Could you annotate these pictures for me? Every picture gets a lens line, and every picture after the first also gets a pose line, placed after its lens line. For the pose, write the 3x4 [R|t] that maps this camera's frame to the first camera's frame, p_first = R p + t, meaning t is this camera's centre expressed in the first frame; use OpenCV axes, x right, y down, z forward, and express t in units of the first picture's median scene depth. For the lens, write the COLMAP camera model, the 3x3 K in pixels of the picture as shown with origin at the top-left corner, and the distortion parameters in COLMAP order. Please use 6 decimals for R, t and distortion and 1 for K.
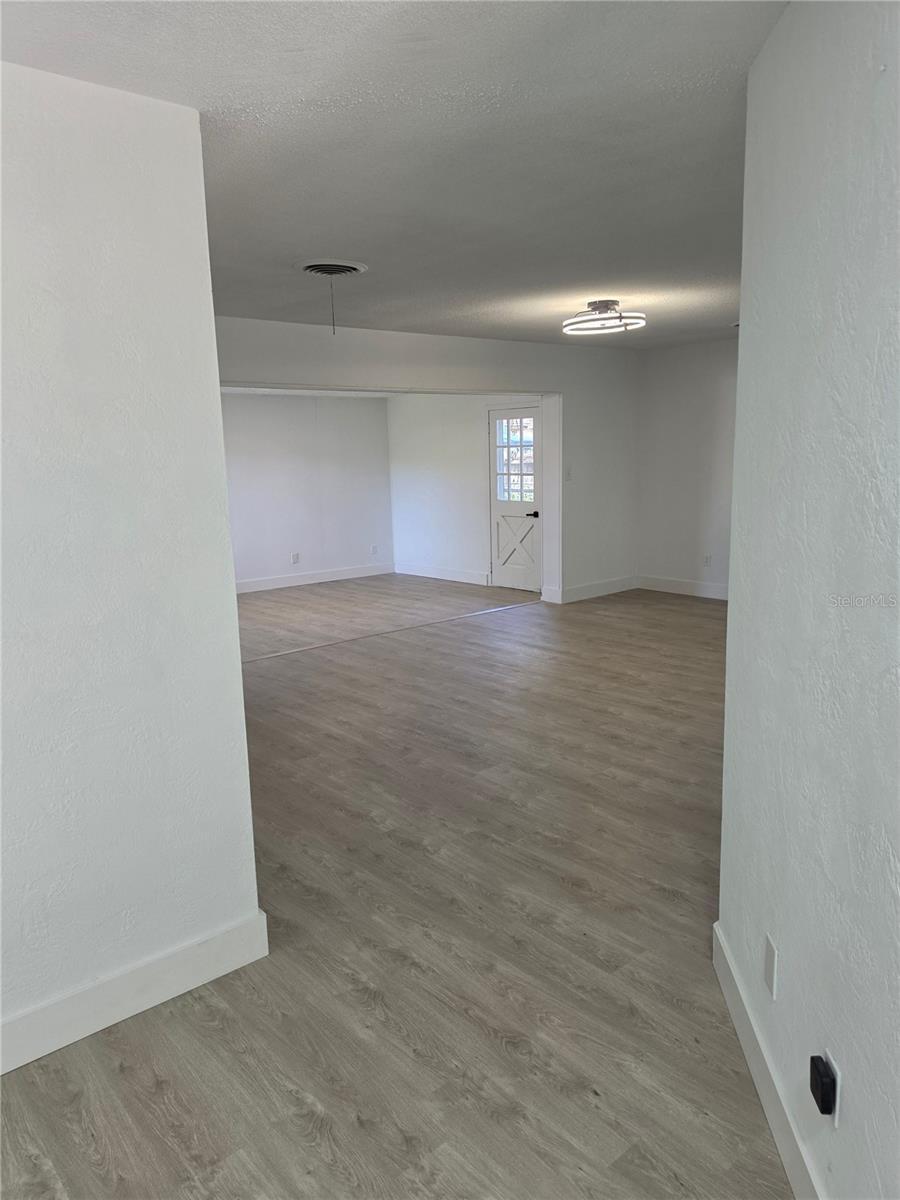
lens RADIAL K [[825.9, 0, 450.0], [0, 825.9, 600.0], [0, 0, 1]] dist [0.104442, -0.156293]
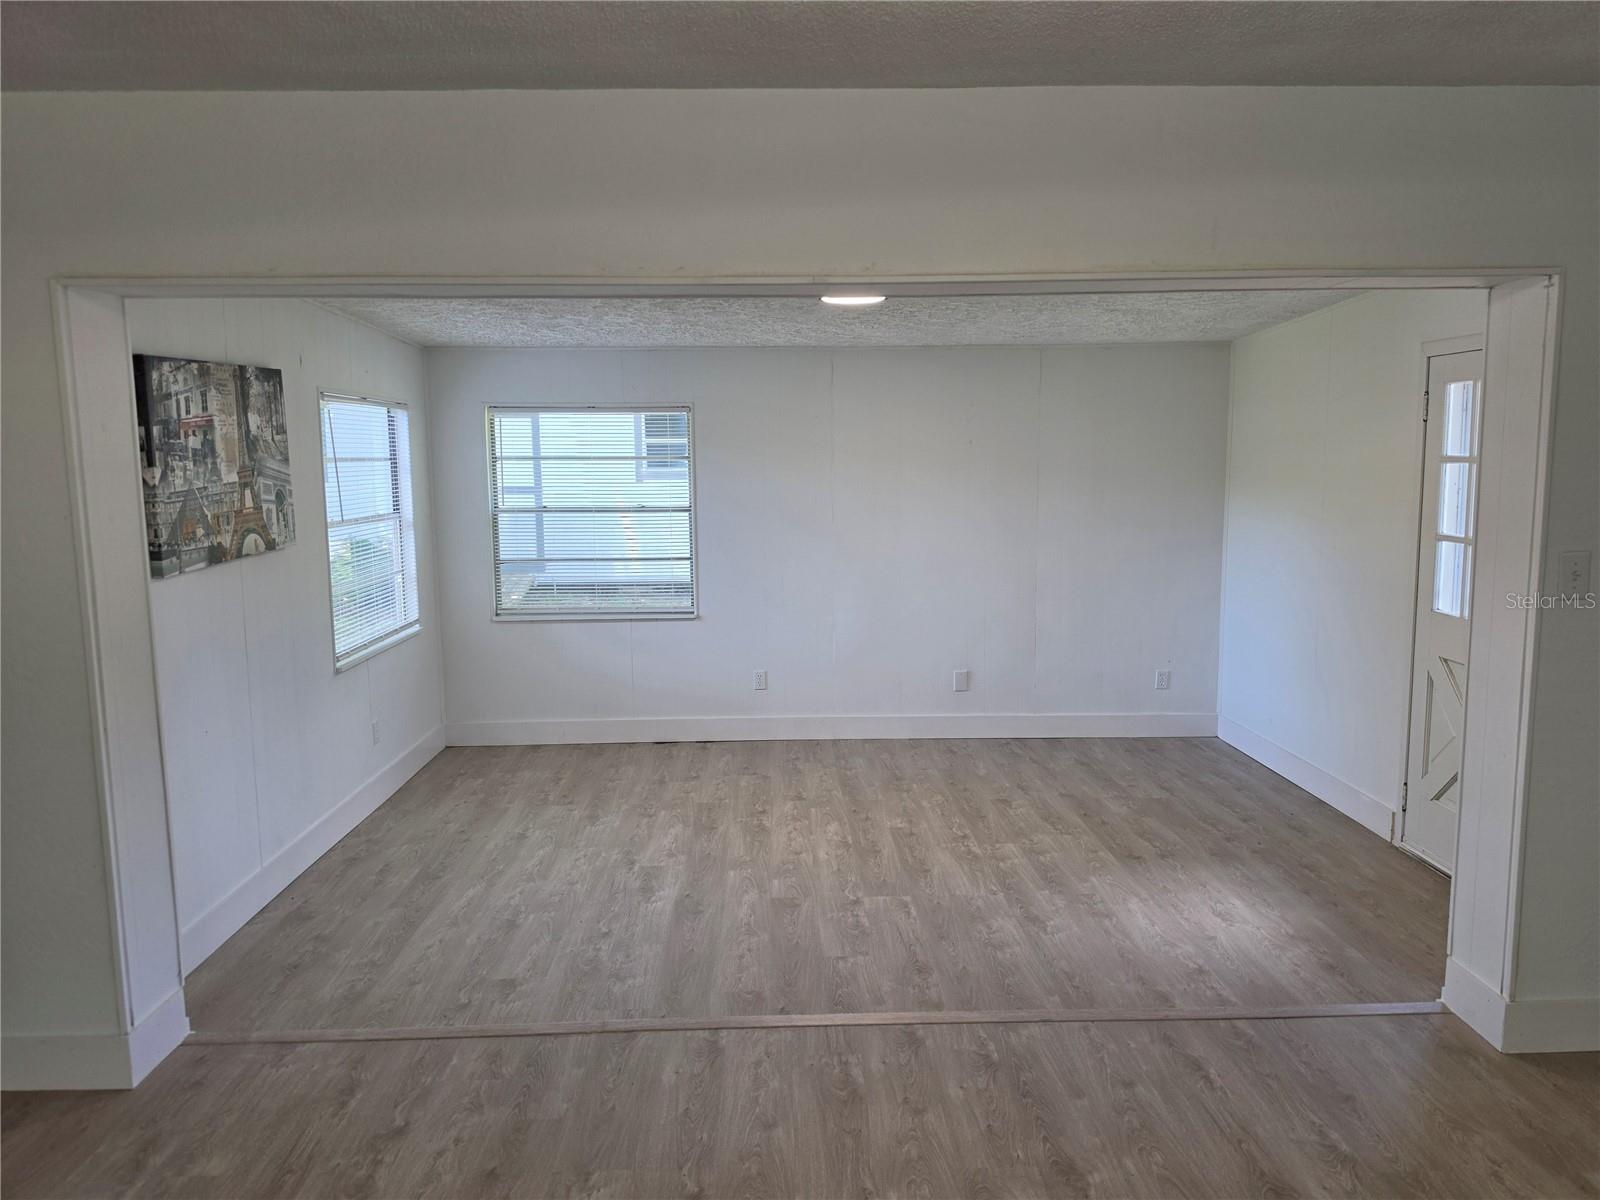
lens RADIAL K [[1101.1, 0, 807.3], [0, 1101.1, 581.1], [0, 0, 1]] dist [0.104442, -0.156293]
pose [[0.779752, 0.090785, -0.619472, 0.240995], [-0.124137, 0.992206, -0.010845, -0.162784], [0.613659, 0.085356, 0.784944, 0.803306]]
